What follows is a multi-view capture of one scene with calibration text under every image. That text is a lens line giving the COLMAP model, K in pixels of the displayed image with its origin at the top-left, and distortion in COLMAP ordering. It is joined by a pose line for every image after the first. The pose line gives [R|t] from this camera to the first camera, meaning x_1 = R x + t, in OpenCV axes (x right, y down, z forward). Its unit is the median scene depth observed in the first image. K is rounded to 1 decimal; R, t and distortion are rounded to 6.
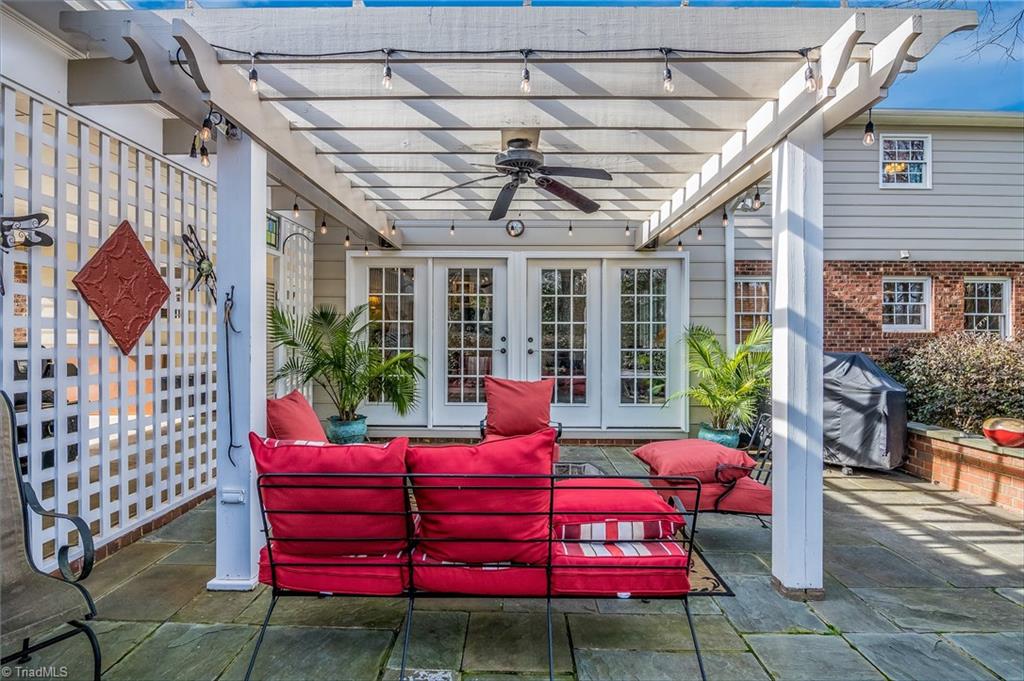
lens RADIAL K [[541.8, 0, 512.8], [0, 541.8, 338.0], [0, 0, 1]] dist [0.007880, -0.008761]
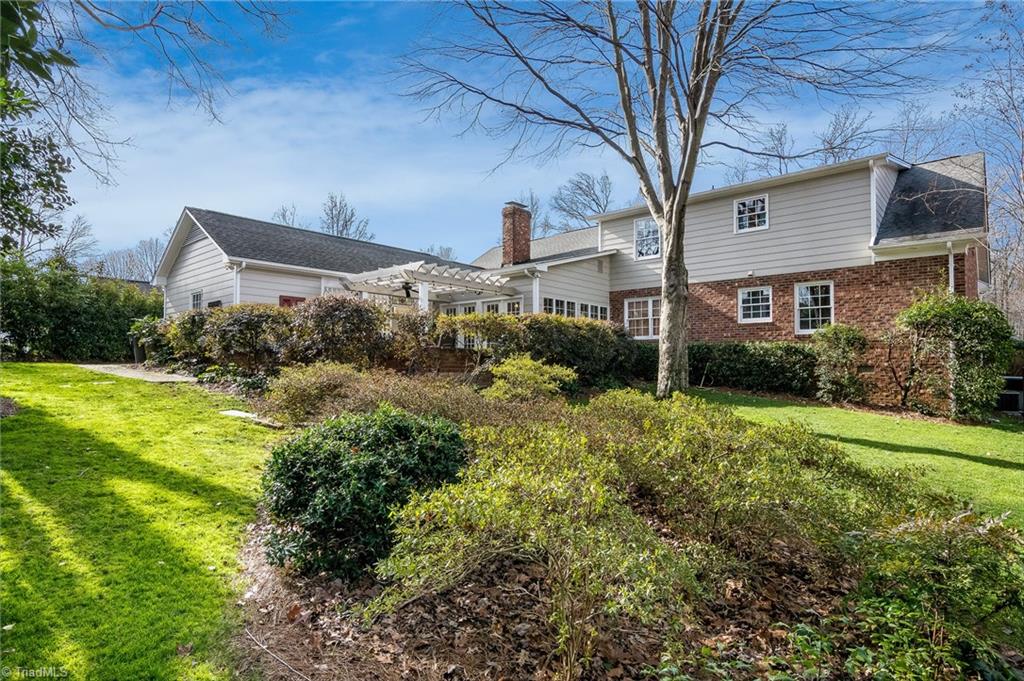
lens RADIAL K [[541.8, 0, 512.8], [0, 541.8, 342.2], [0, 0, 1]] dist [0.007880, -0.008761]
pose [[0.759024, -0.029896, -0.650376, 1.209823], [-0.007864, 0.998451, -0.055074, 0.135789], [0.651015, 0.046917, 0.757613, -0.618924]]
